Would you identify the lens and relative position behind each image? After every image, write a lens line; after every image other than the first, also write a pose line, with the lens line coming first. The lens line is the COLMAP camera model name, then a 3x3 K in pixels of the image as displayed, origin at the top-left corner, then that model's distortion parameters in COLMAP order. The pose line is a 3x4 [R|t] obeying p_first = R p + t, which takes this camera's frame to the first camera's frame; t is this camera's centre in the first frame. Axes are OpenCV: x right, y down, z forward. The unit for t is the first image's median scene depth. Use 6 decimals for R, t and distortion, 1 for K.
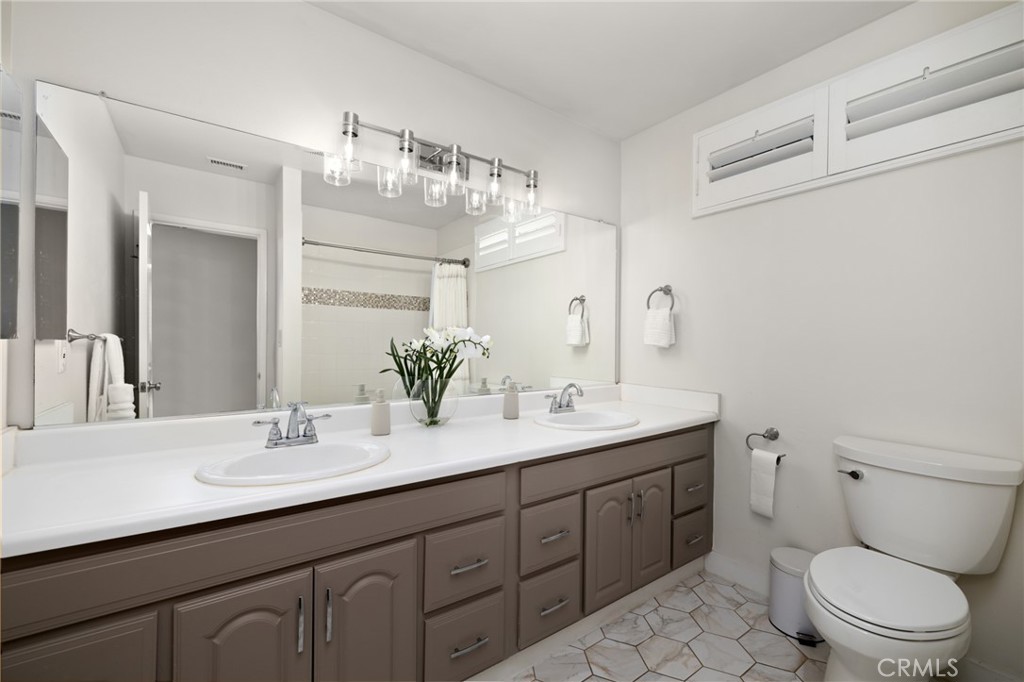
lens RADIAL K [[424.7, 0, 512.0], [0, 424.7, 341.0], [0, 0, 1]] dist [-0.000117, -0.000450]
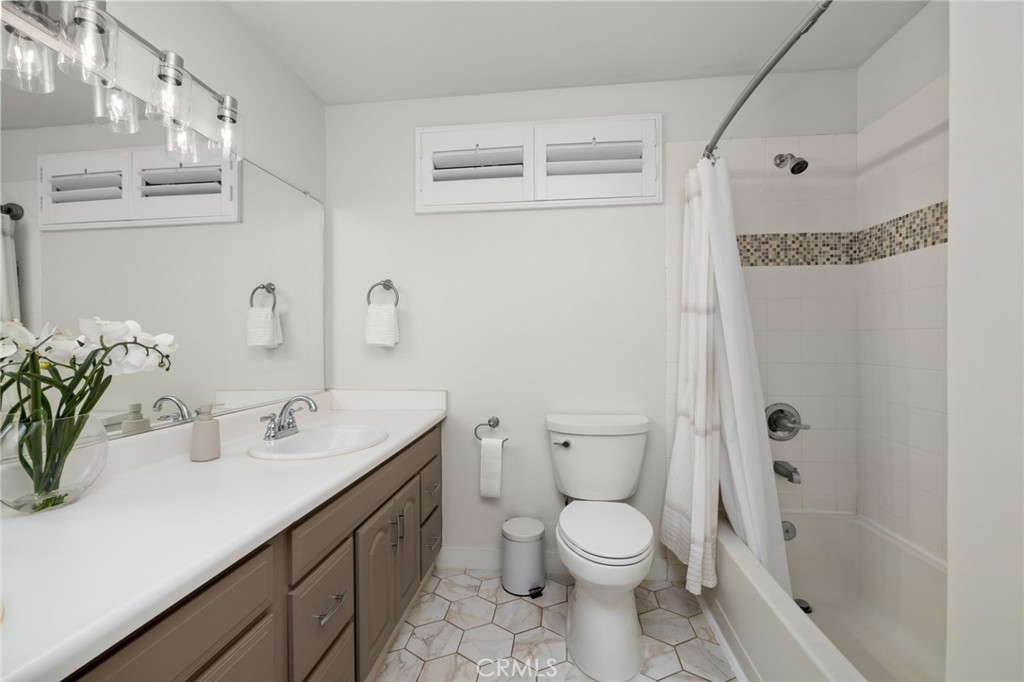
lens RADIAL K [[424.7, 0, 512.0], [0, 424.7, 341.0], [0, 0, 1]] dist [-0.000117, -0.000450]
pose [[0.675153, -0.014539, 0.737535, -0.174905], [0.013122, 0.999884, 0.007699, -0.001406], [-0.737561, 0.004480, 0.675265, 0.214353]]
